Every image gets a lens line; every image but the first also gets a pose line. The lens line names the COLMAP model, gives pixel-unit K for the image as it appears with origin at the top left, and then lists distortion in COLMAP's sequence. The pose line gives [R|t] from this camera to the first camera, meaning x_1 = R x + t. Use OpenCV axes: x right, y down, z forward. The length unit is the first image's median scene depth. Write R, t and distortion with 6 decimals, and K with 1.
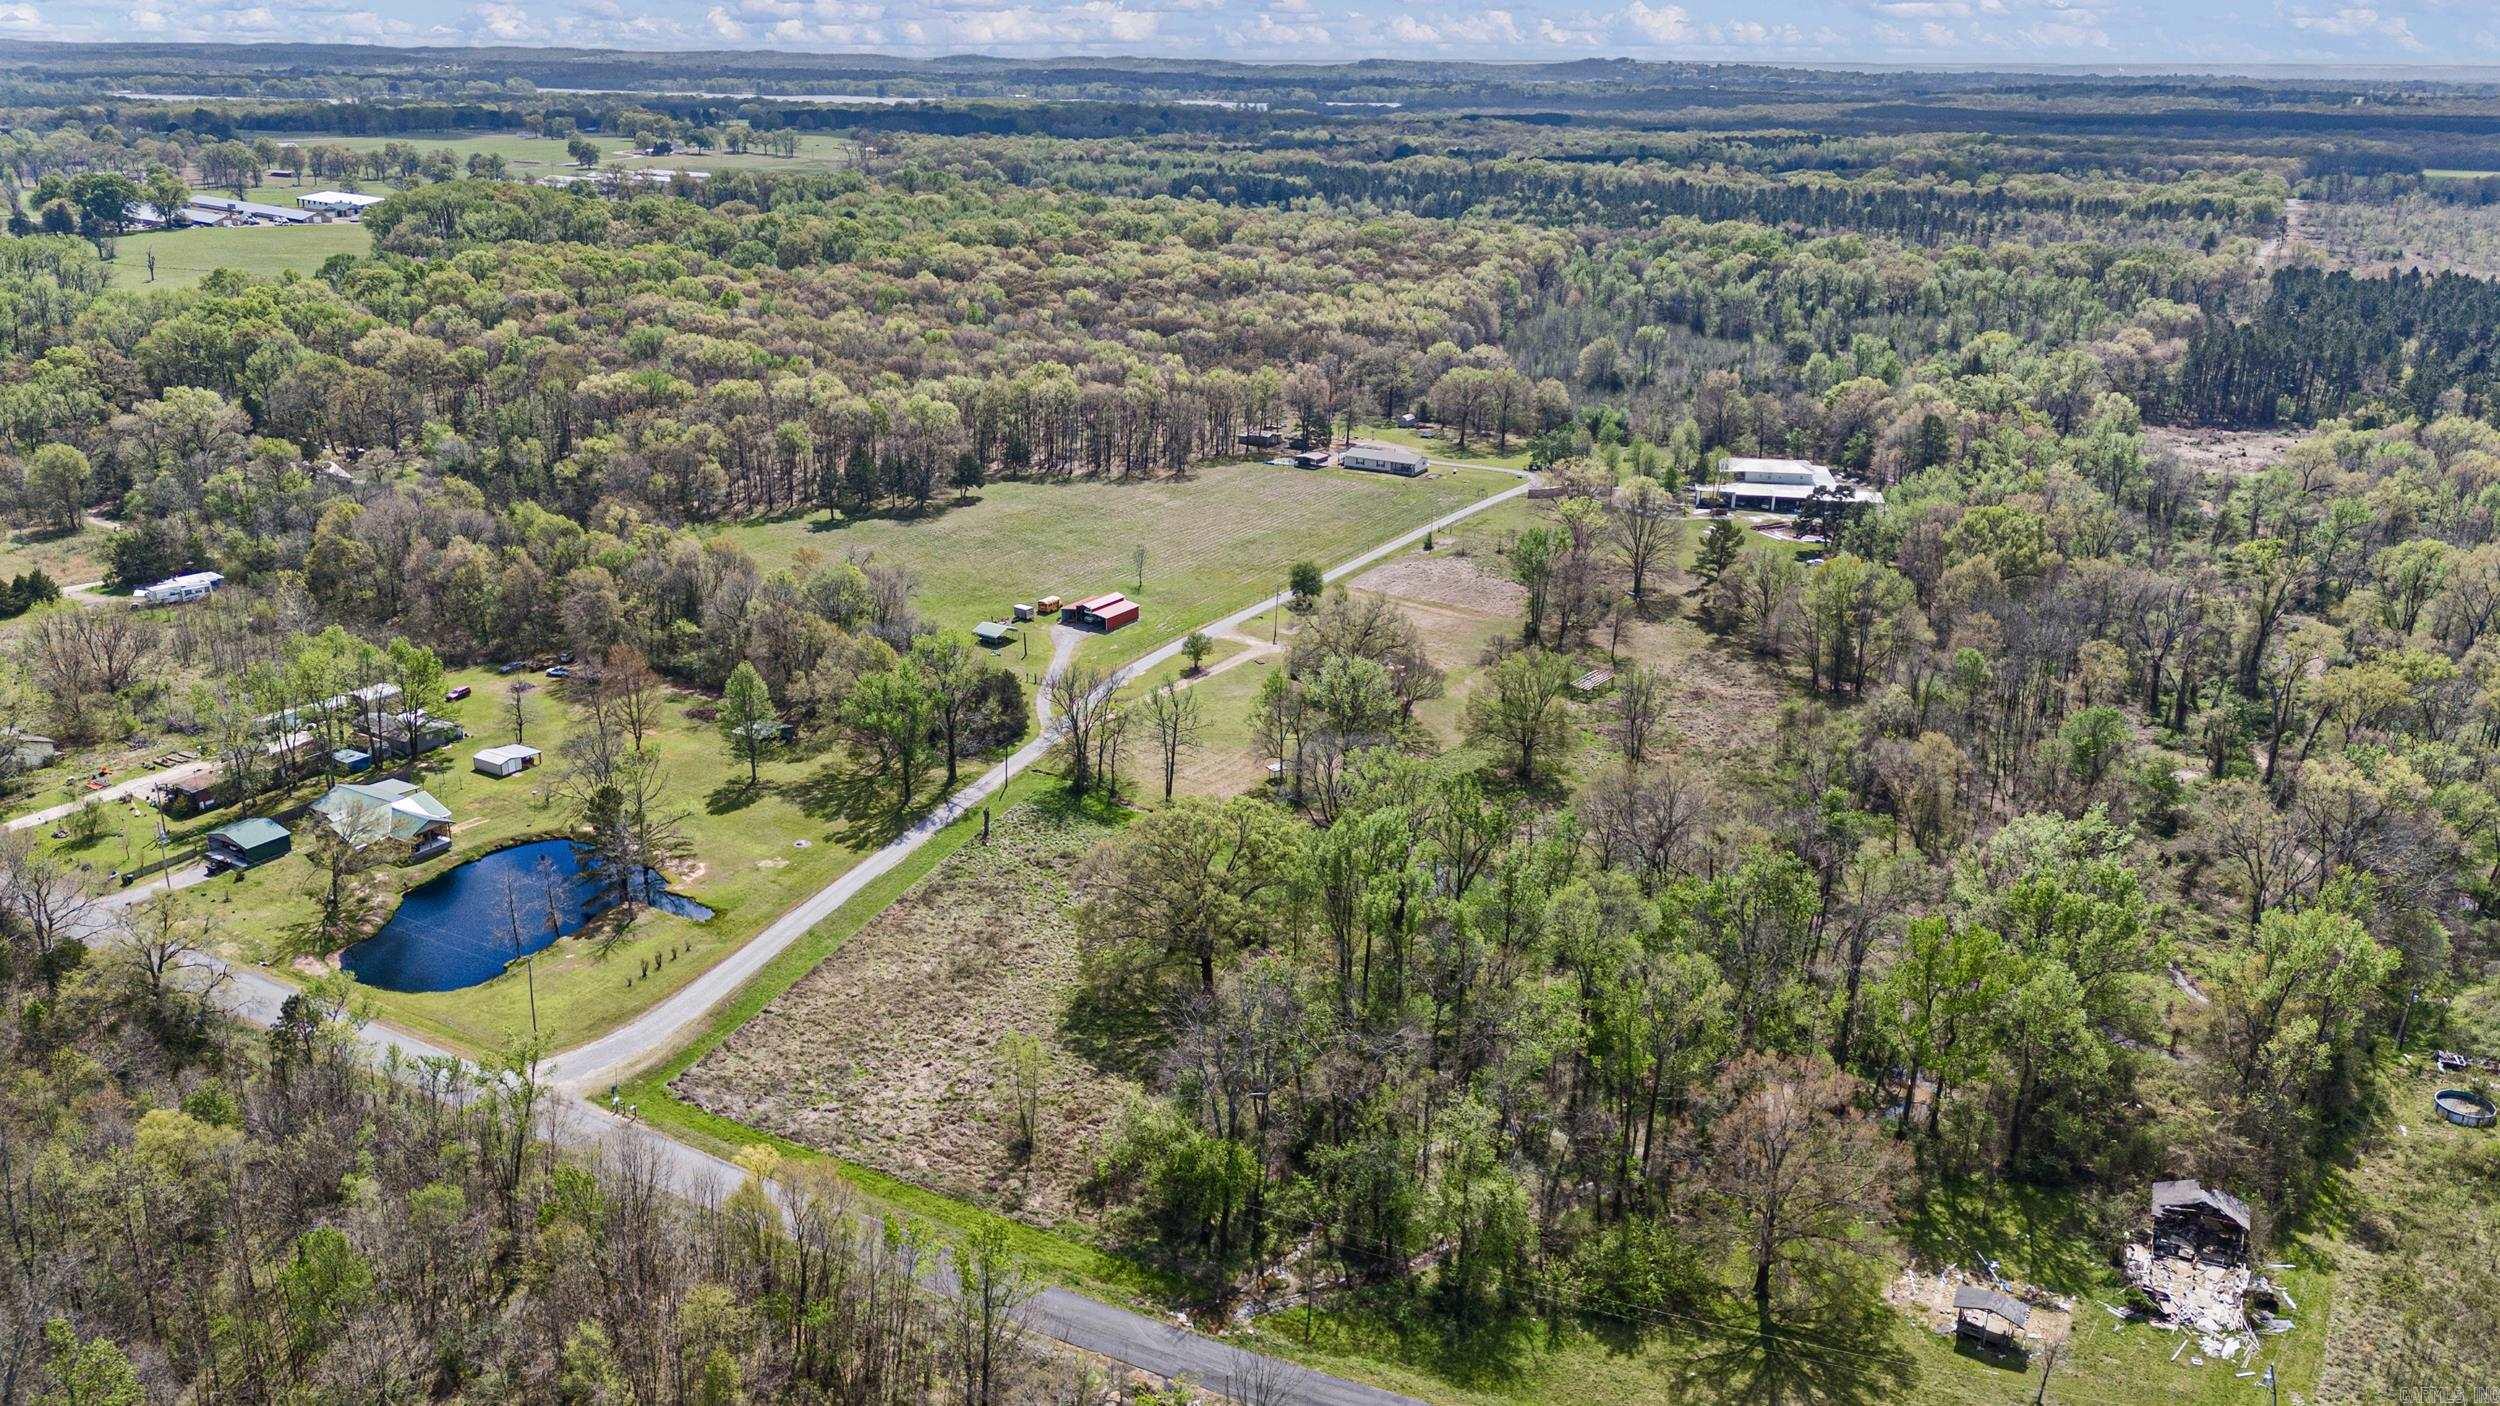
lens RADIAL K [[1829.9, 0, 1250.0], [0, 1829.9, 703.0], [0, 0, 1]] dist [0.078126, -0.091326]
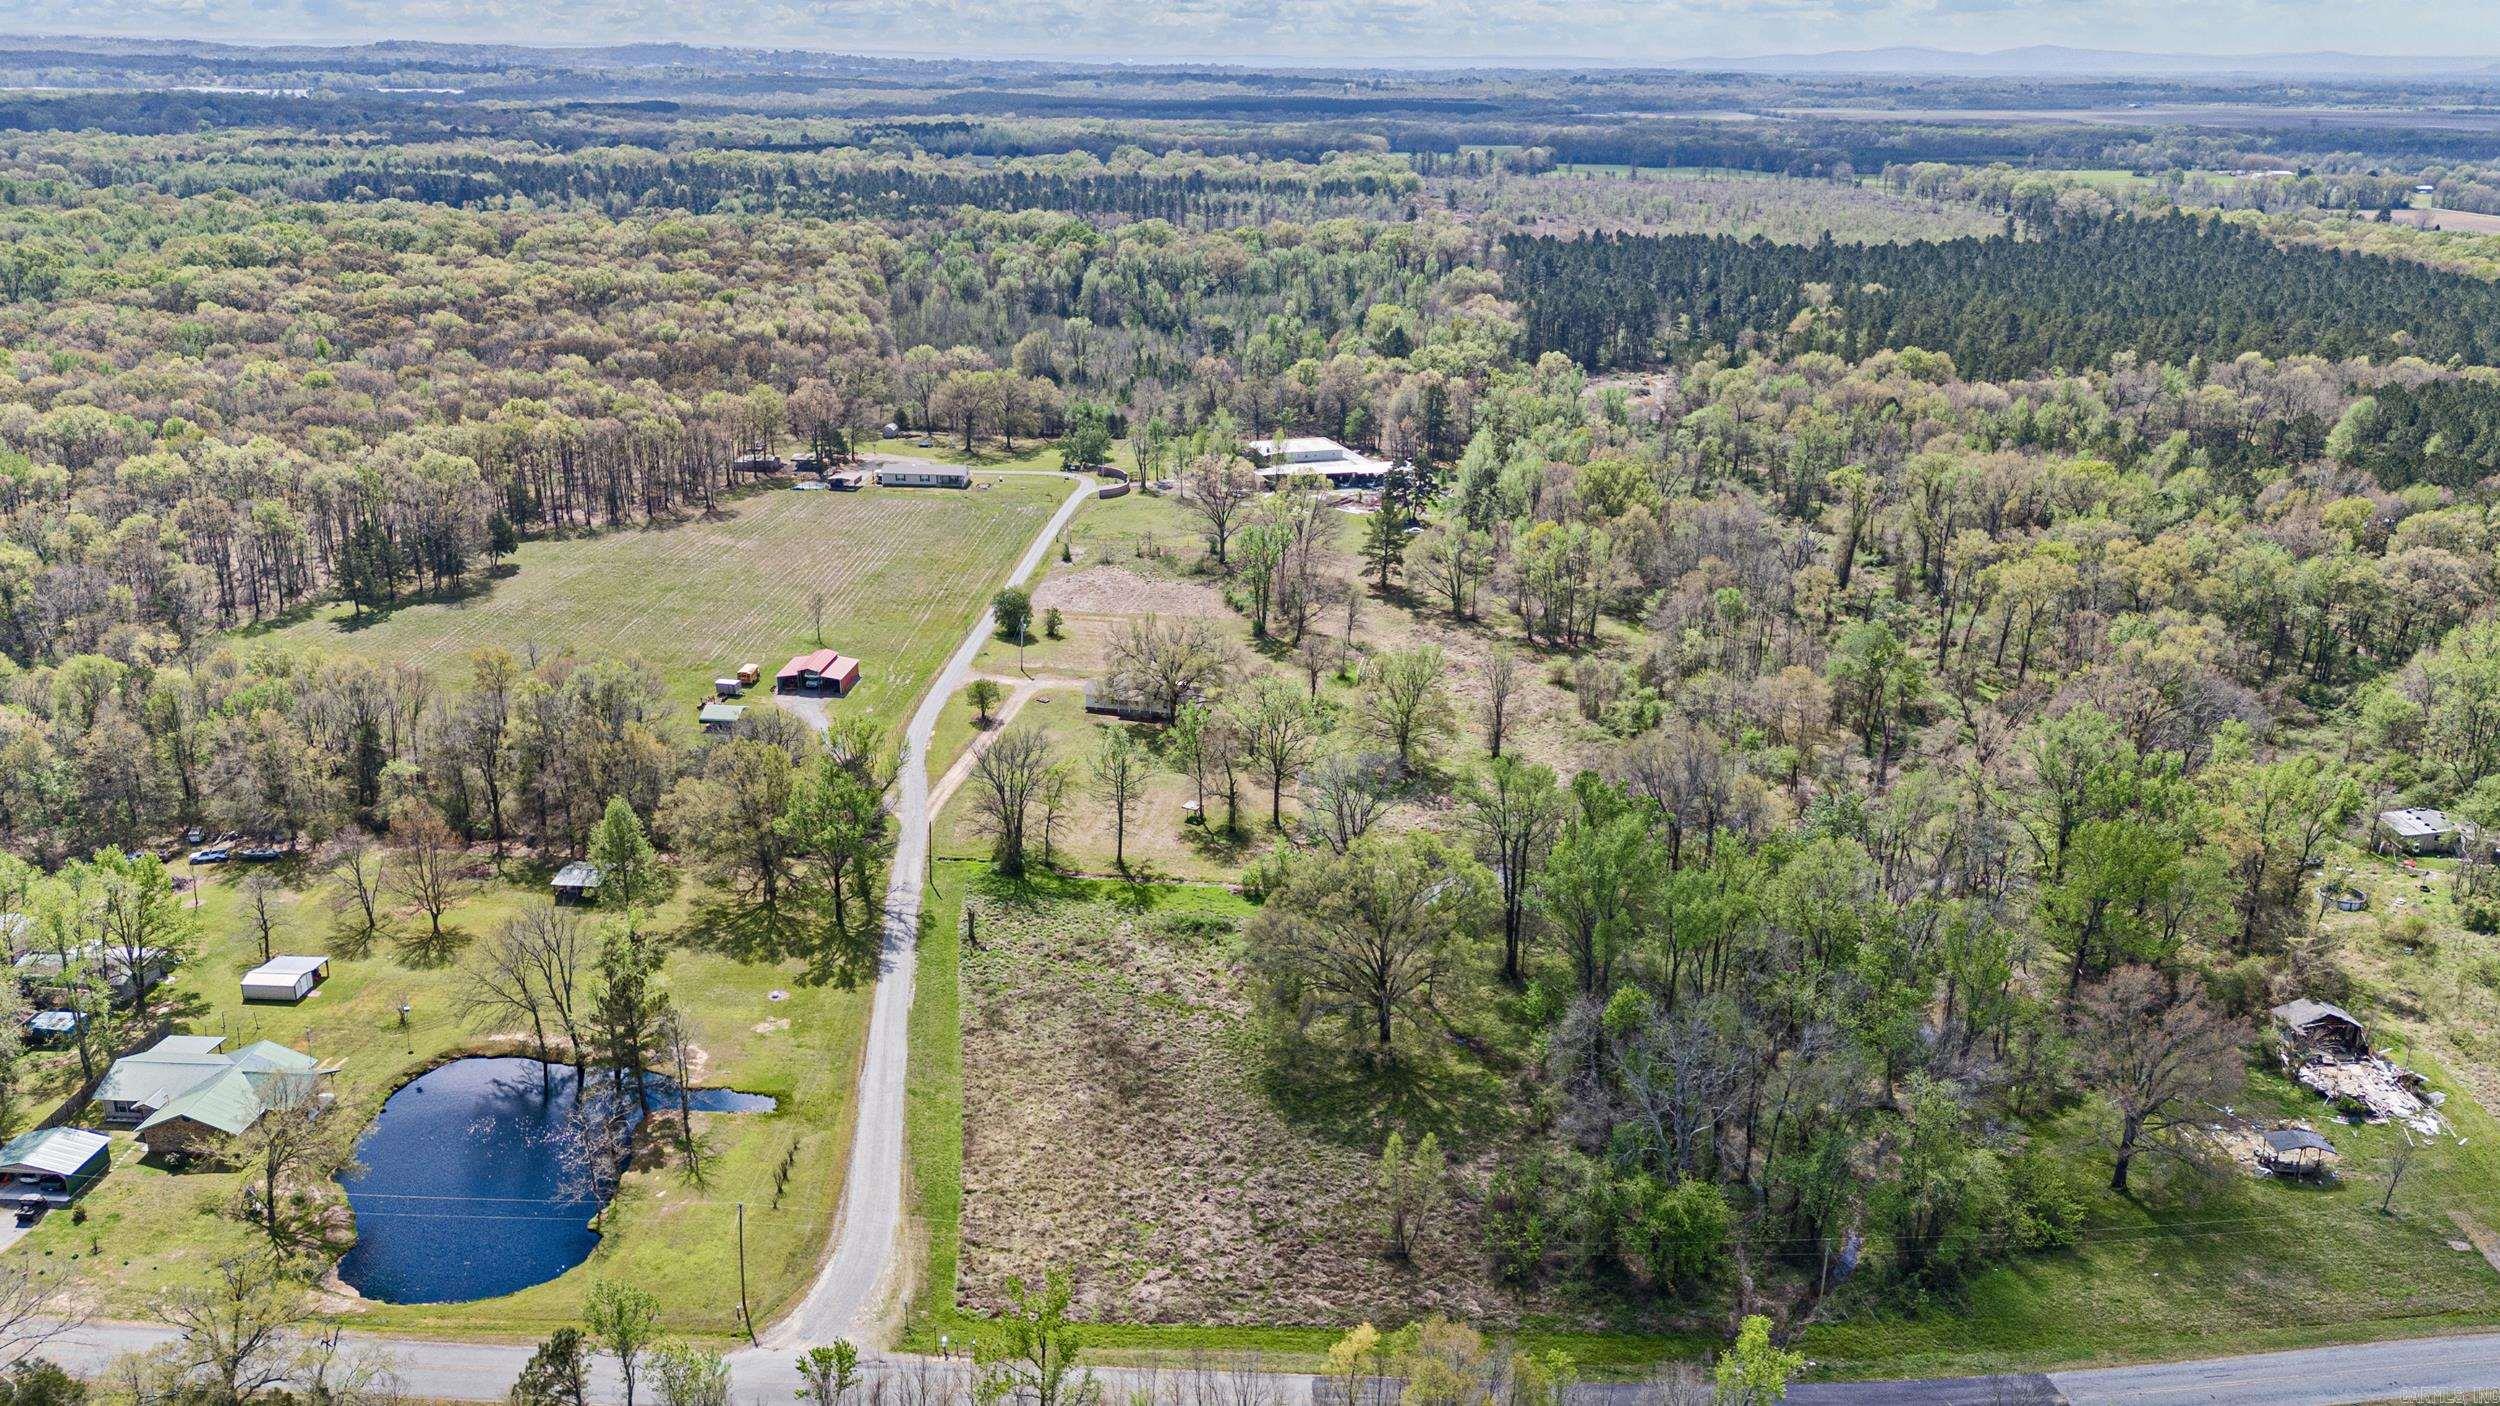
lens RADIAL K [[1829.9, 0, 1250.0], [0, 1829.9, 703.0], [0, 0, 1]] dist [0.078126, -0.091326]
pose [[0.887140, -0.155773, 0.434416, -0.234118], [0.152751, 0.987367, 0.042111, -0.033999], [-0.435488, 0.028999, 0.899728, 0.086890]]
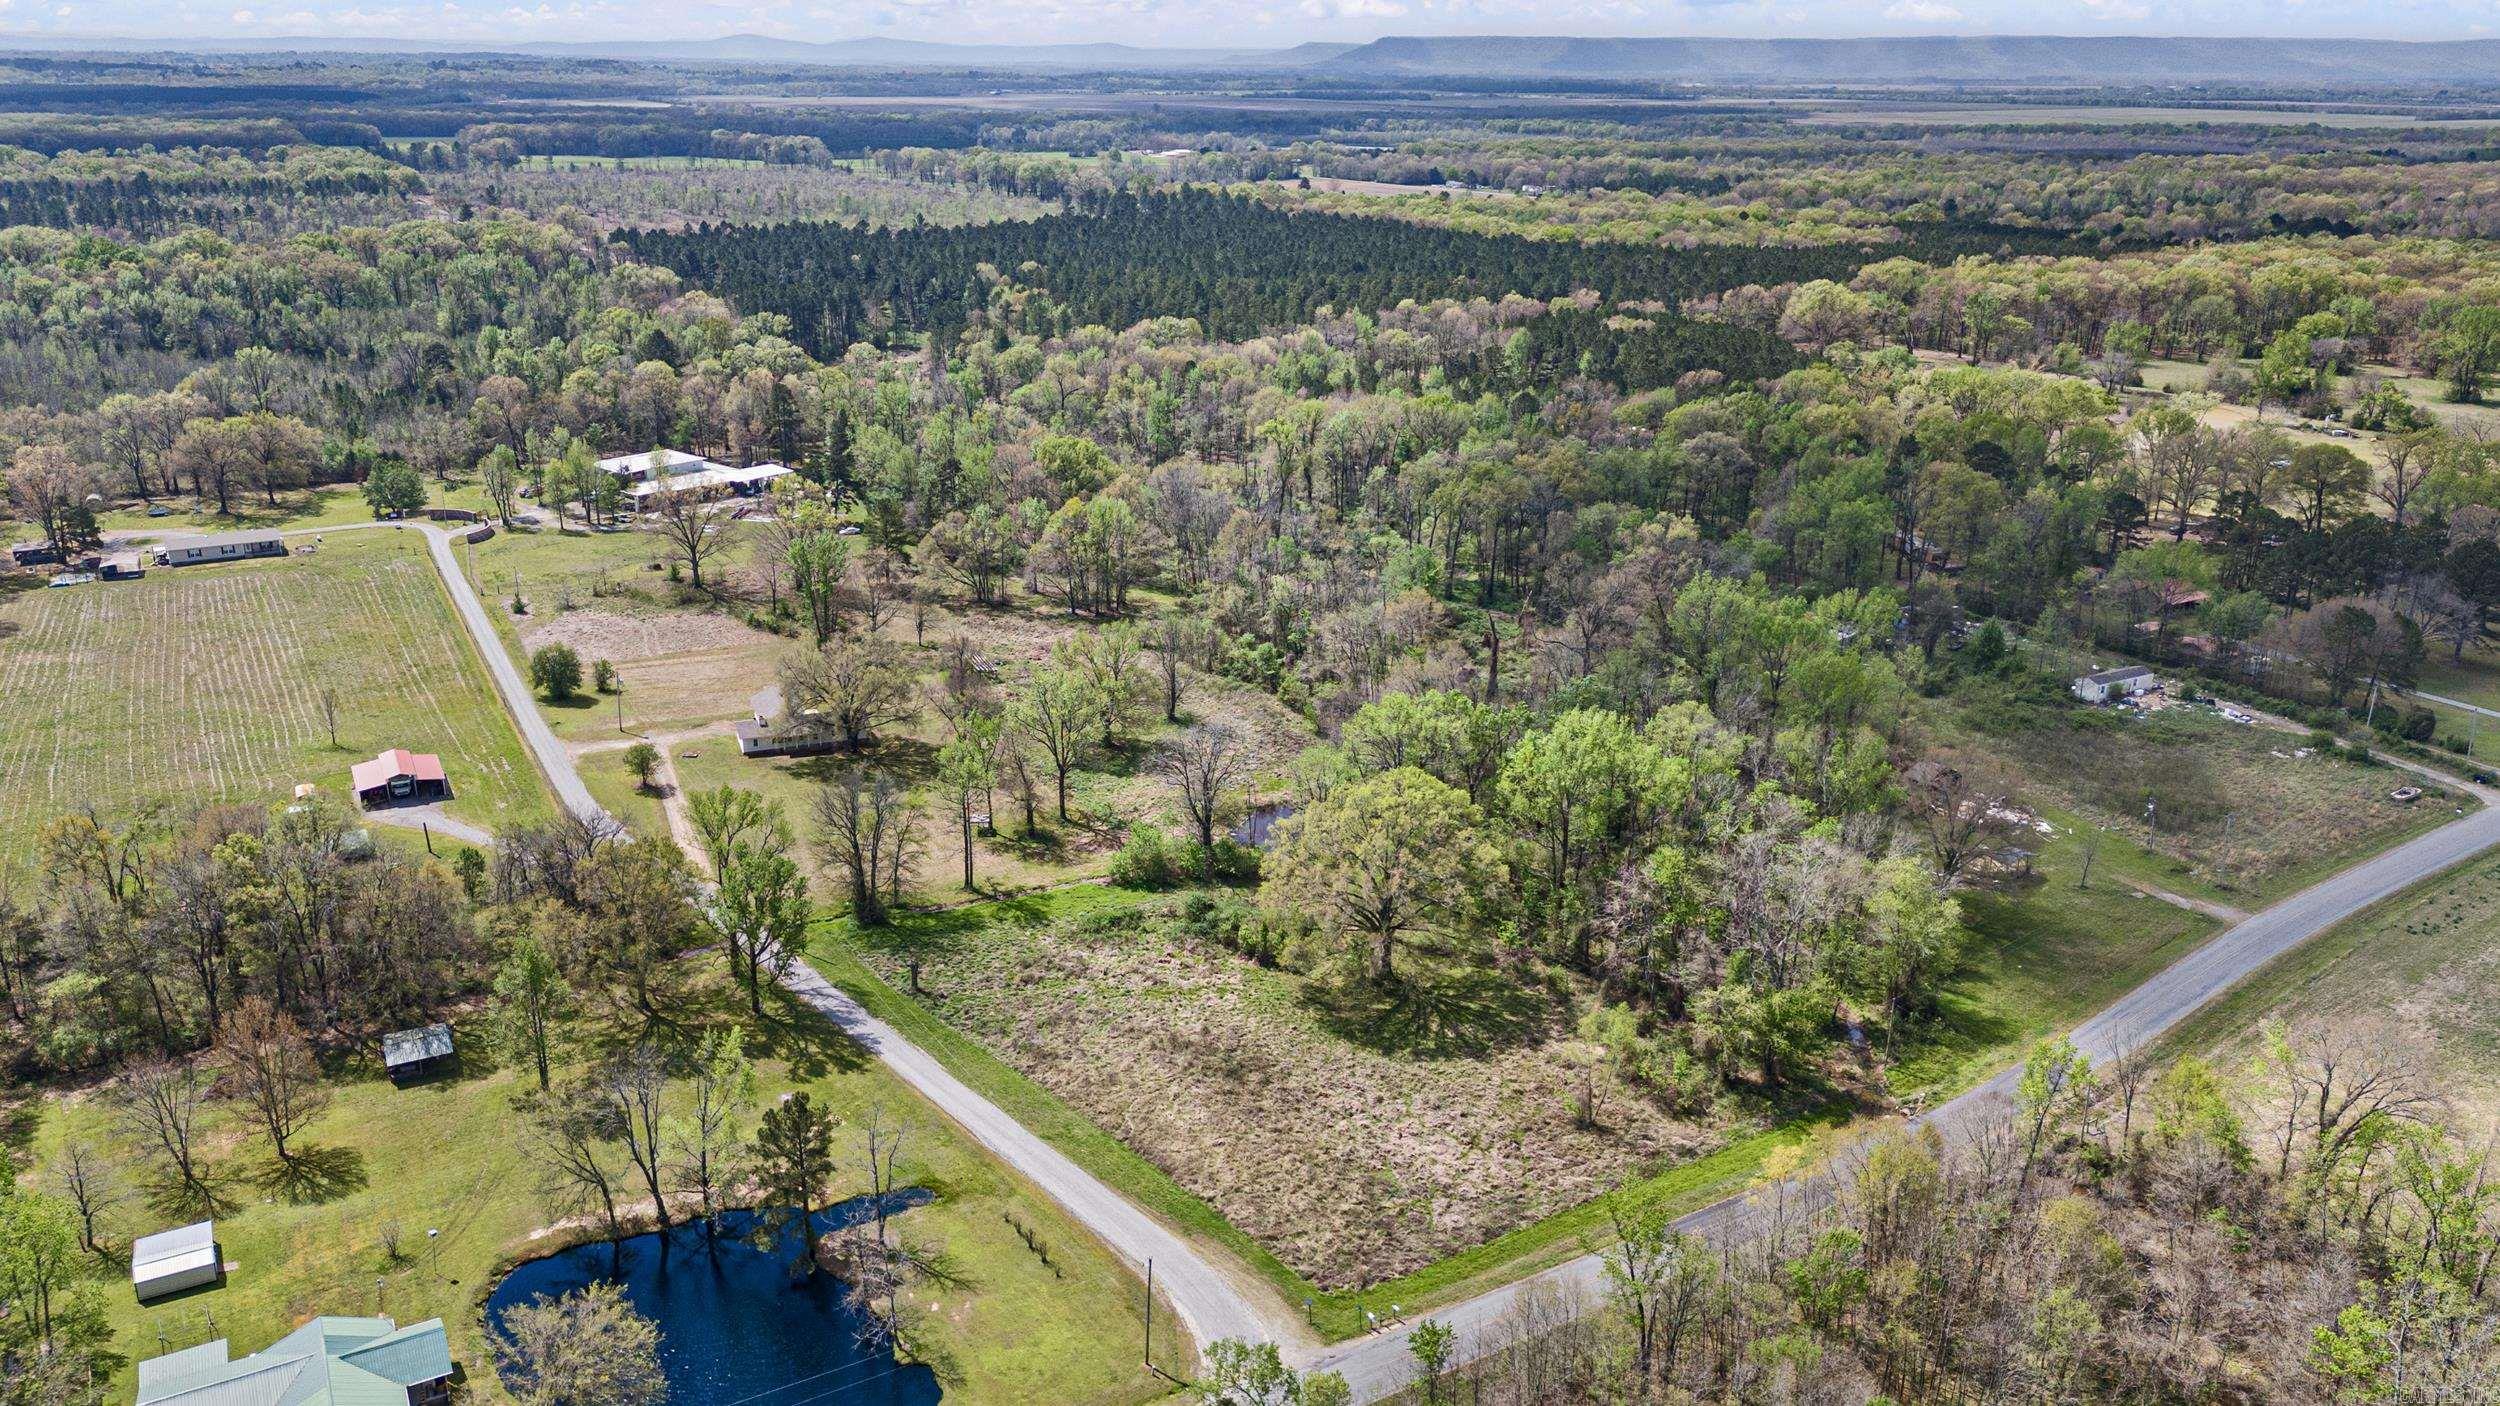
lens RADIAL K [[1829.9, 0, 1250.0], [0, 1829.9, 703.0], [0, 0, 1]] dist [0.078126, -0.091326]
pose [[0.495452, -0.294746, 0.817100, -0.424998], [0.282796, 0.944156, 0.169104, -0.089085], [-0.821313, 0.147289, 0.551136, 0.239582]]
